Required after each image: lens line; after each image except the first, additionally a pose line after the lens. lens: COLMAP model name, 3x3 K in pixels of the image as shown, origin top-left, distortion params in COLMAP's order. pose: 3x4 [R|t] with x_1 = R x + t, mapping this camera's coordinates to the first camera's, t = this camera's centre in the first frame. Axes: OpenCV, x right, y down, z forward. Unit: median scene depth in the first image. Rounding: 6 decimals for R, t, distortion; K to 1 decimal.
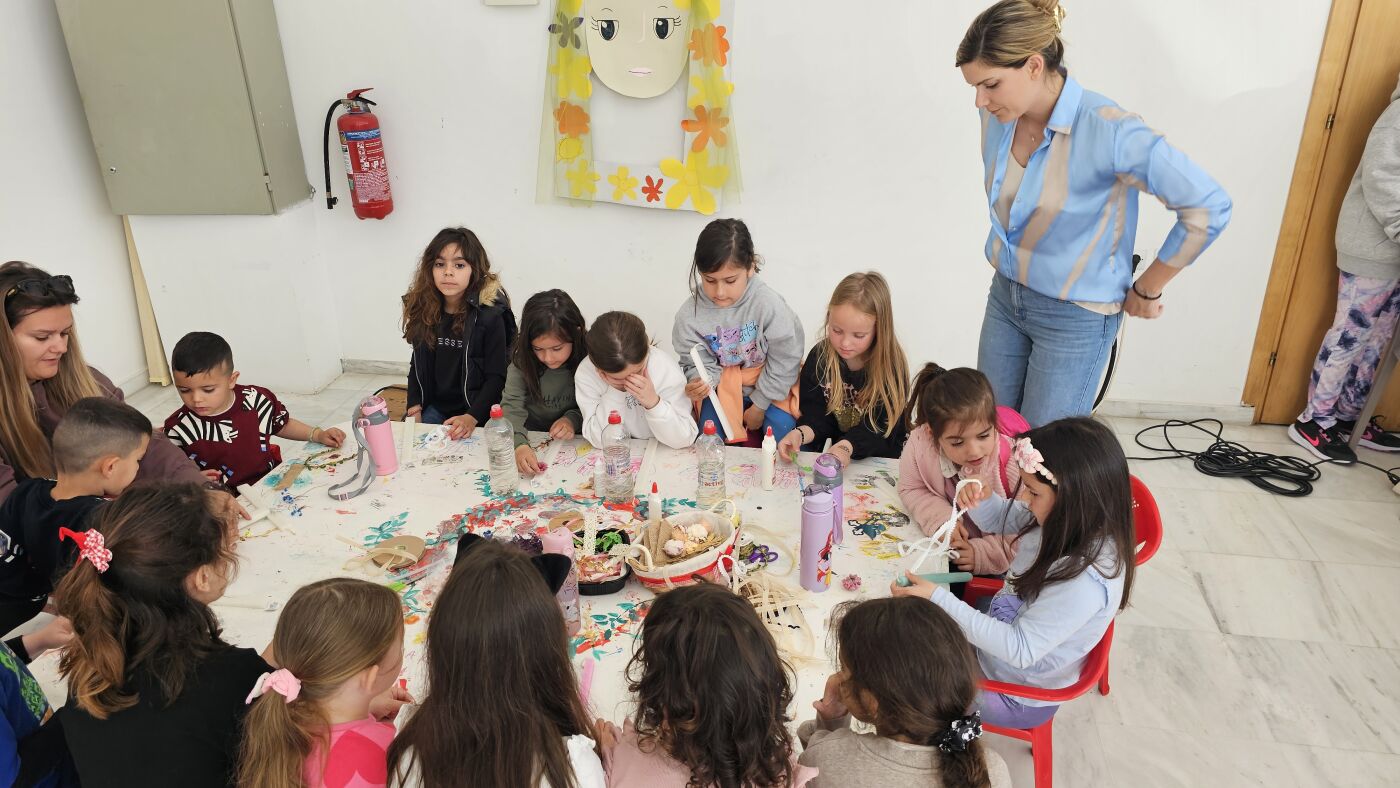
lens RADIAL K [[965.5, 0, 726.1], [0, 965.5, 377.2], [0, 0, 1]] dist [0.047320, -0.048972]
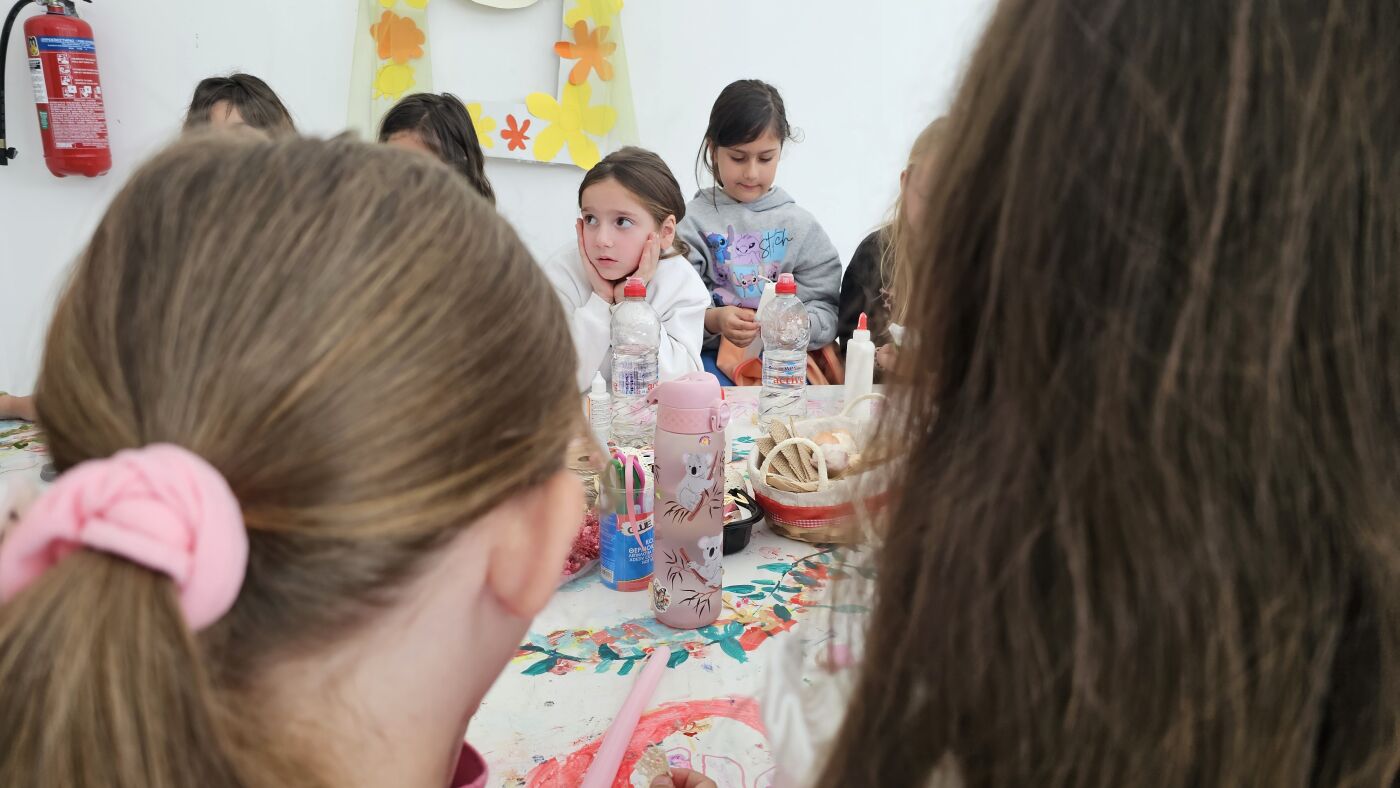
lens RADIAL K [[965.5, 0, 713.9], [0, 965.5, 382.6], [0, 0, 1]] dist [0.047320, -0.048972]
pose [[0.953818, -0.040148, 0.297689, -0.218219], [0.087735, 0.985049, -0.148262, 0.161712], [-0.287286, 0.167533, 0.943080, 0.383592]]
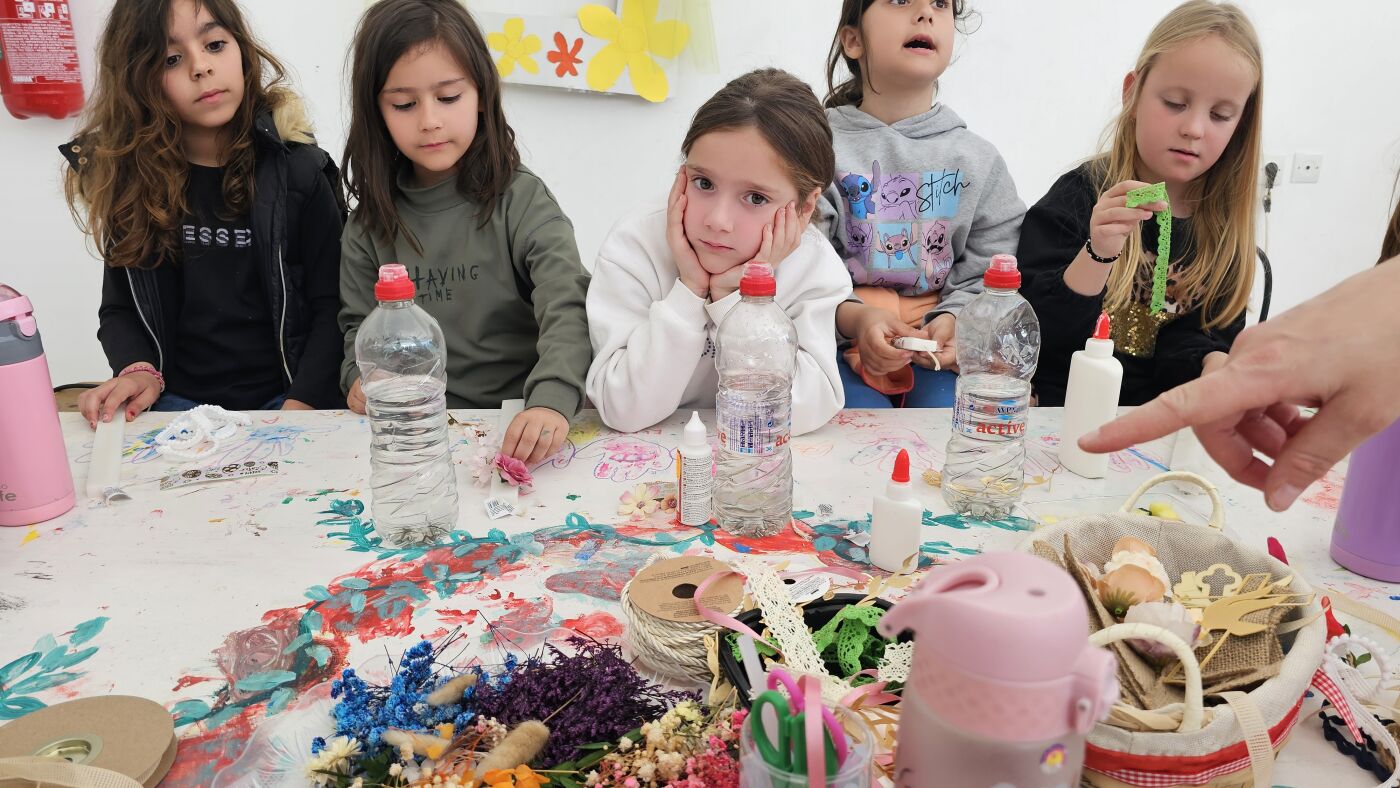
lens RADIAL K [[965.5, 0, 687.7], [0, 965.5, 360.9], [0, 0, 1]] dist [0.047320, -0.048972]
pose [[0.975694, -0.044628, 0.214544, -0.189068], [0.073070, 0.989269, -0.126524, 0.099150], [-0.206595, 0.139125, 0.968485, 0.585036]]
